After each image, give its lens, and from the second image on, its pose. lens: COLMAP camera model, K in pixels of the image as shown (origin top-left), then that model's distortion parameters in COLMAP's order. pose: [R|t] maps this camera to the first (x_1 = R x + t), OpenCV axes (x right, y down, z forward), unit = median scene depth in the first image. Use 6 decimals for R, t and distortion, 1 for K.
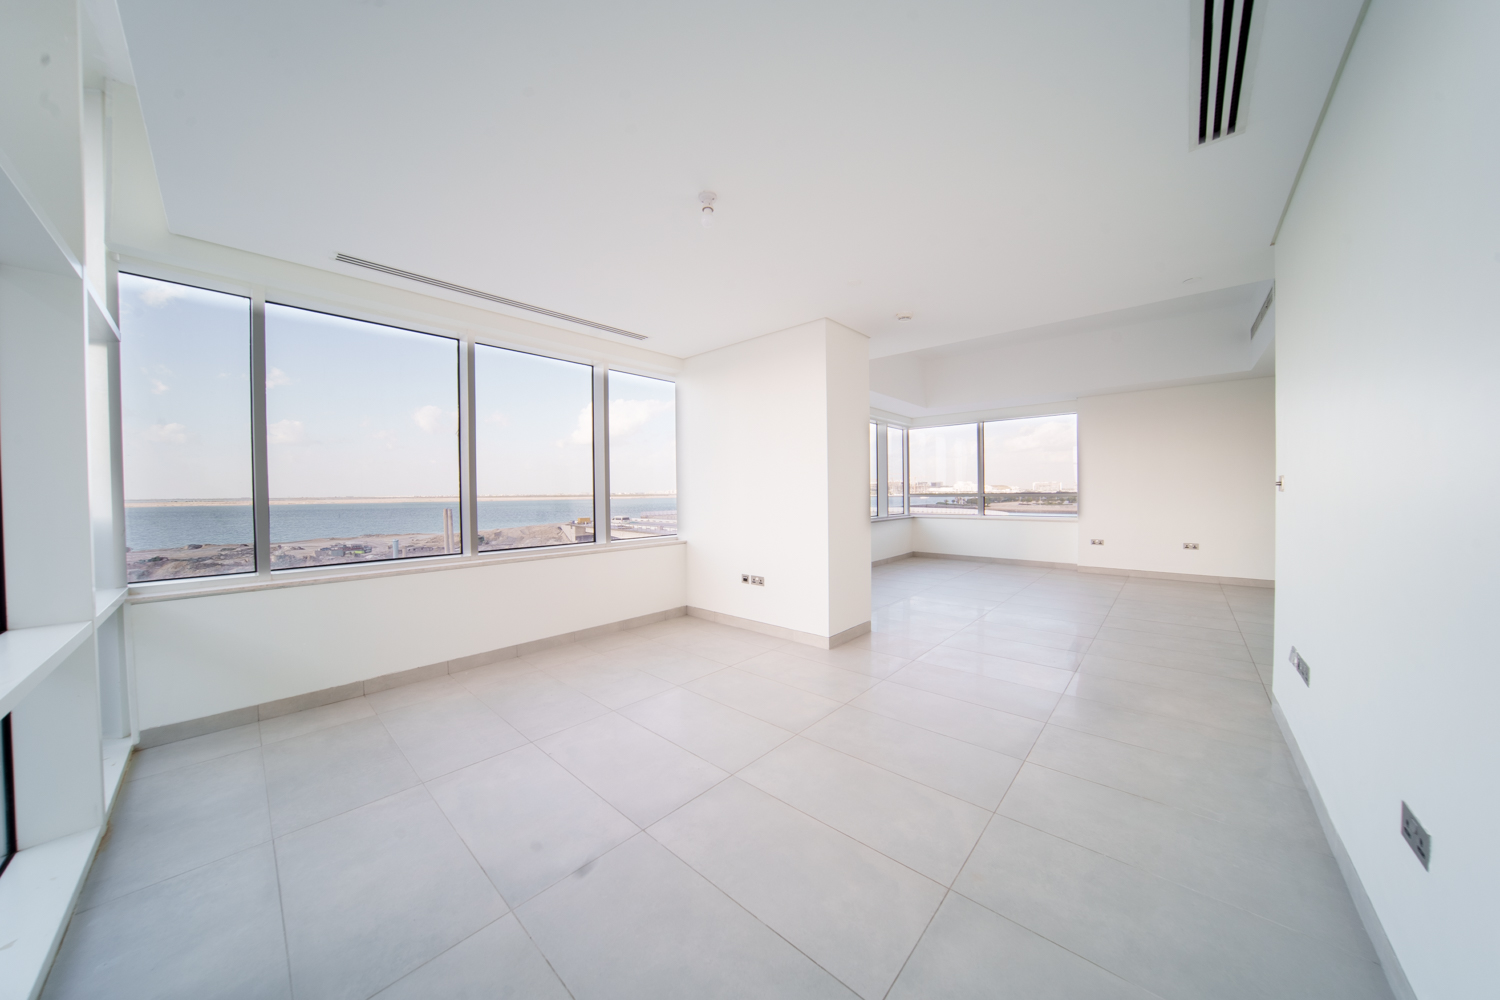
lens RADIAL K [[495.6, 0, 743.5], [0, 495.6, 490.0], [0, 0, 1]] dist [-0.000749, 0.000021]
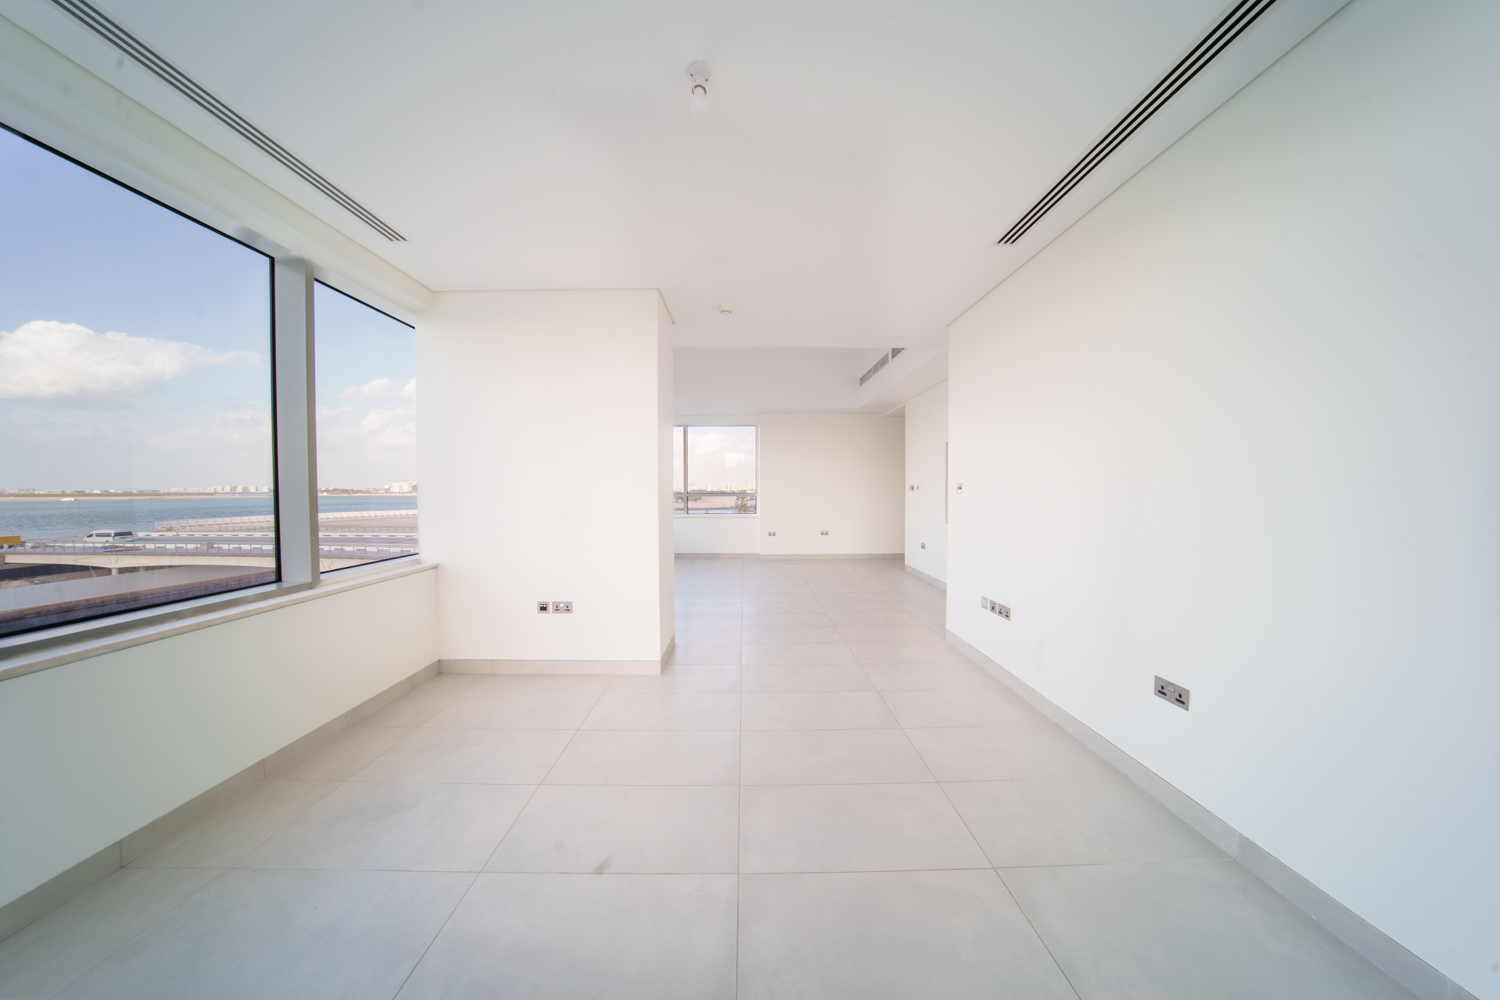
lens RADIAL K [[495.6, 0, 743.5], [0, 495.6, 490.0], [0, 0, 1]] dist [-0.000749, 0.000021]
pose [[0.749389, 0.008527, 0.662075, -0.208771], [-0.009227, 0.999954, -0.002436, 0.000839], [-0.662065, -0.004284, 0.749434, 0.187624]]
